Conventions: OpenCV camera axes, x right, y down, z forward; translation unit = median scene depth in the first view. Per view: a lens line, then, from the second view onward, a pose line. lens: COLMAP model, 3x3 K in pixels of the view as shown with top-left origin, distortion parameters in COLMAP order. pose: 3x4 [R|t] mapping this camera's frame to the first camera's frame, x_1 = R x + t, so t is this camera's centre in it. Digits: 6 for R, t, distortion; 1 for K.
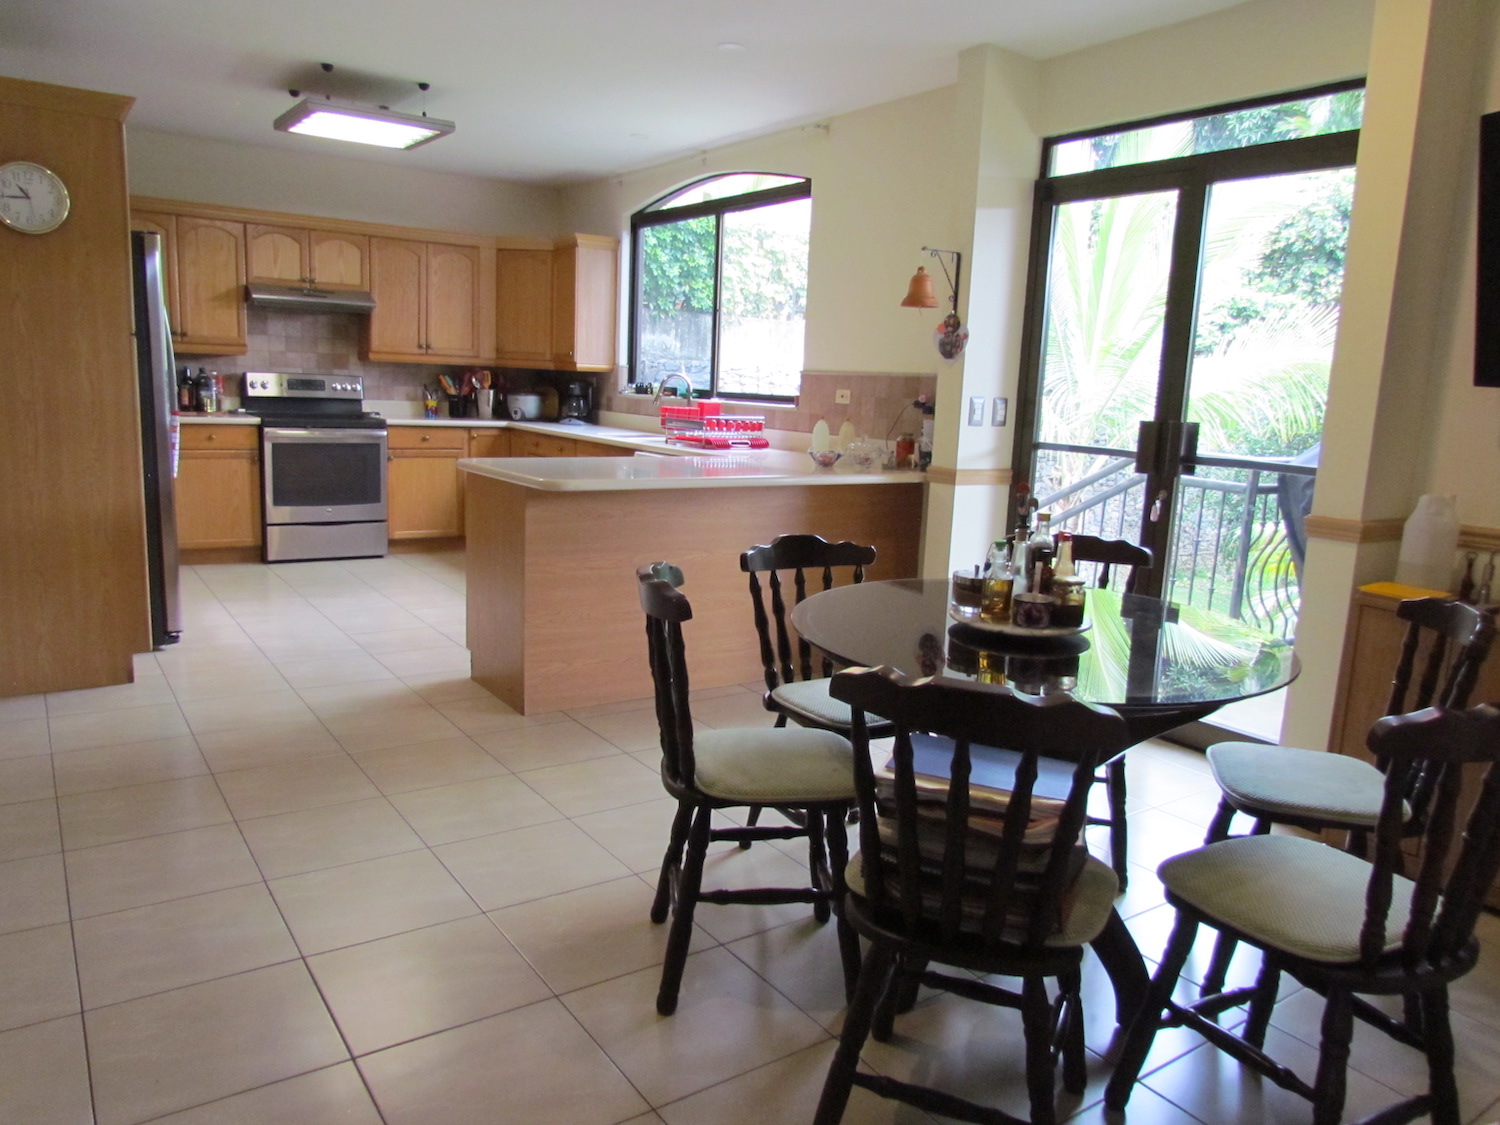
lens RADIAL K [[1063.0, 0, 761.8], [0, 1063.0, 566.7], [0, 0, 1]] dist [-0.033474, 0.004606]
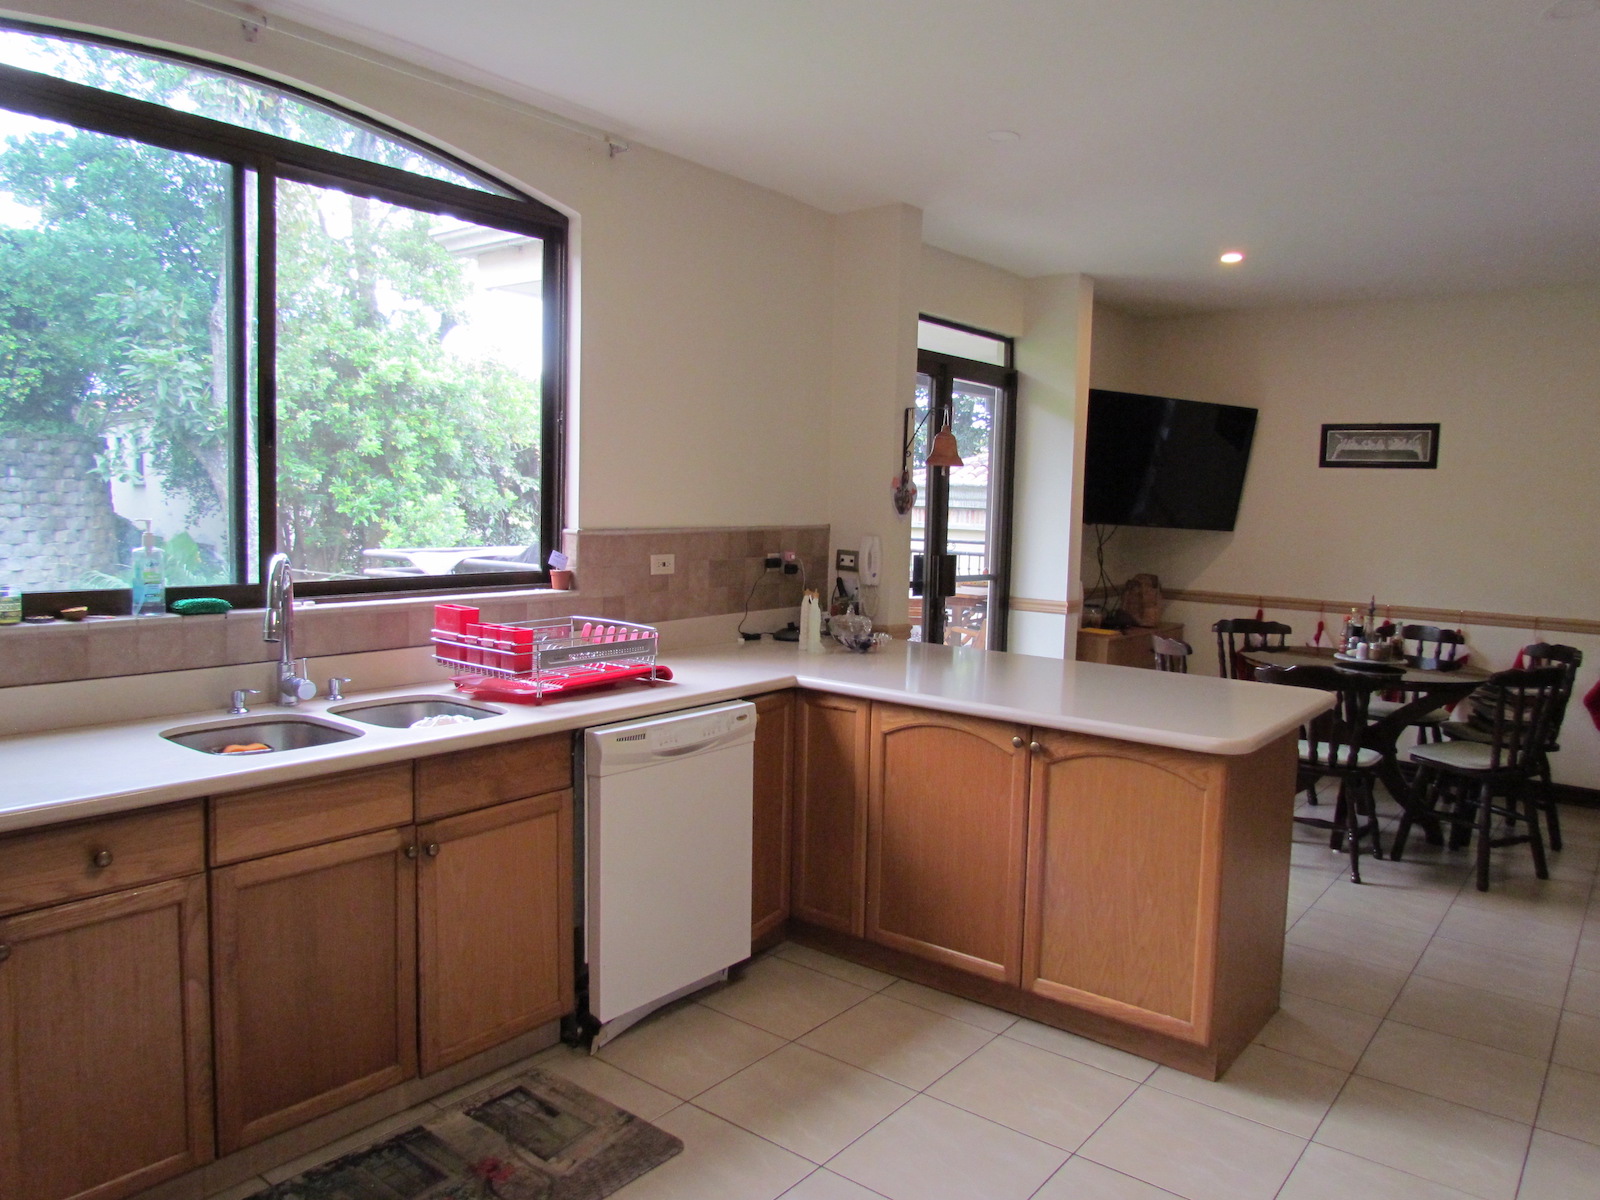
lens RADIAL K [[1133.9, 0, 812.6], [0, 1133.9, 604.4], [0, 0, 1]] dist [-0.033474, 0.004606]
pose [[-0.288760, -0.141163, 0.946937, -0.508492], [0.130804, 0.973979, 0.185082, -0.202703], [-0.948424, 0.177308, -0.262782, 0.869251]]
